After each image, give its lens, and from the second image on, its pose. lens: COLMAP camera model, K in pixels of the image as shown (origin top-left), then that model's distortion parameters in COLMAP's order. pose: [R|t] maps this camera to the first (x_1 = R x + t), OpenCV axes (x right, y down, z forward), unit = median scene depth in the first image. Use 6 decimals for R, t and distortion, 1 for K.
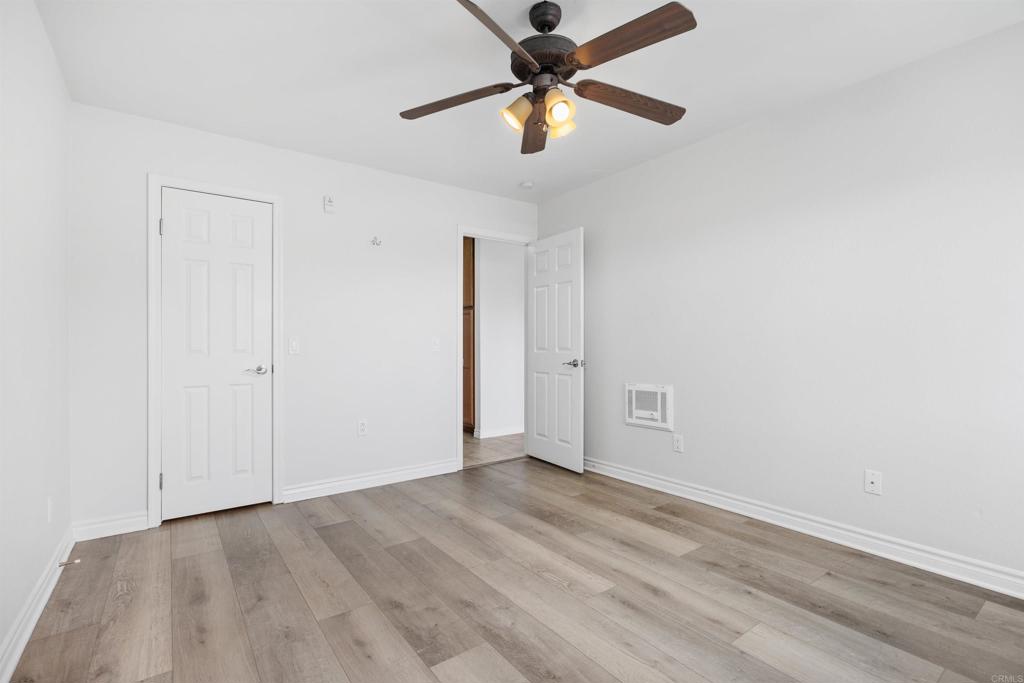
lens RADIAL K [[471.0, 0, 506.6], [0, 471.0, 344.3], [0, 0, 1]] dist [0.004881, -0.000199]
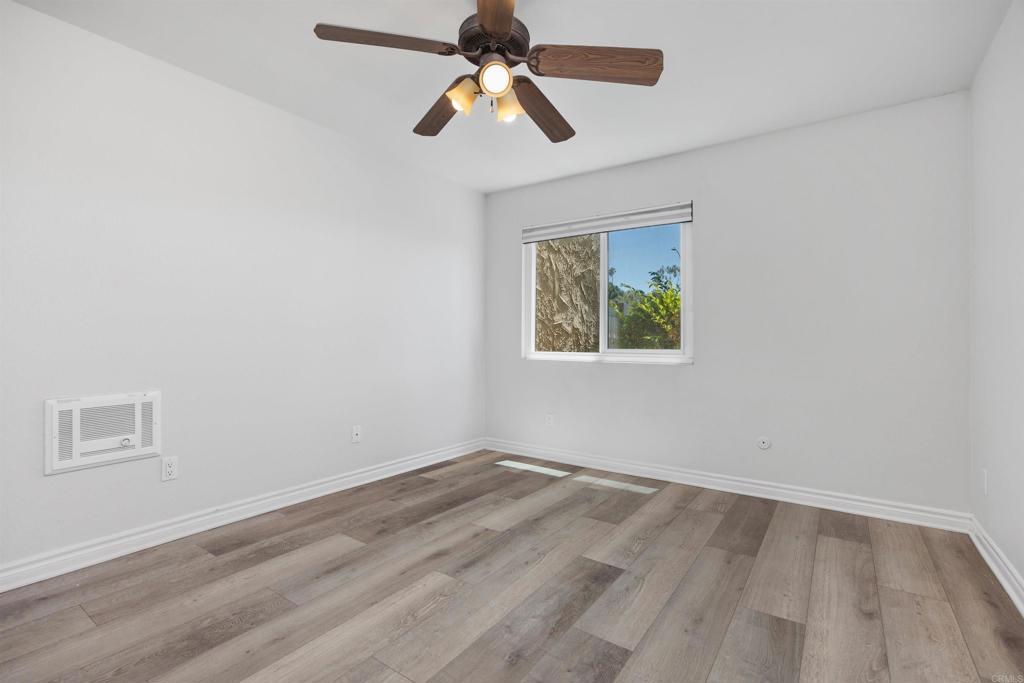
lens RADIAL K [[471.0, 0, 506.6], [0, 471.0, 344.3], [0, 0, 1]] dist [0.004881, -0.000199]
pose [[-0.319990, -0.010021, 0.947368, -0.716232], [-0.009074, 0.999931, 0.007512, 0.014823], [-0.947377, -0.006193, -0.320059, 1.101906]]
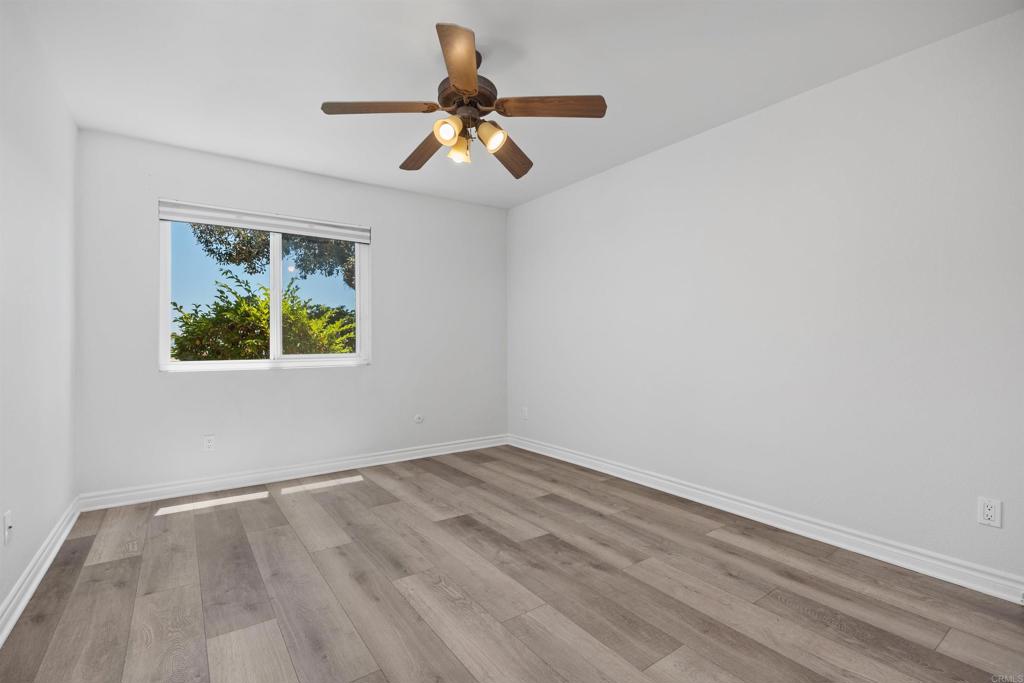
lens RADIAL K [[471.0, 0, 506.6], [0, 471.0, 344.3], [0, 0, 1]] dist [0.004881, -0.000199]
pose [[-0.999926, 0.006305, 0.010391, -0.021718], [0.006293, 0.999979, -0.001223, 0.010141], [-0.010399, -0.001158, -0.999945, 1.862298]]
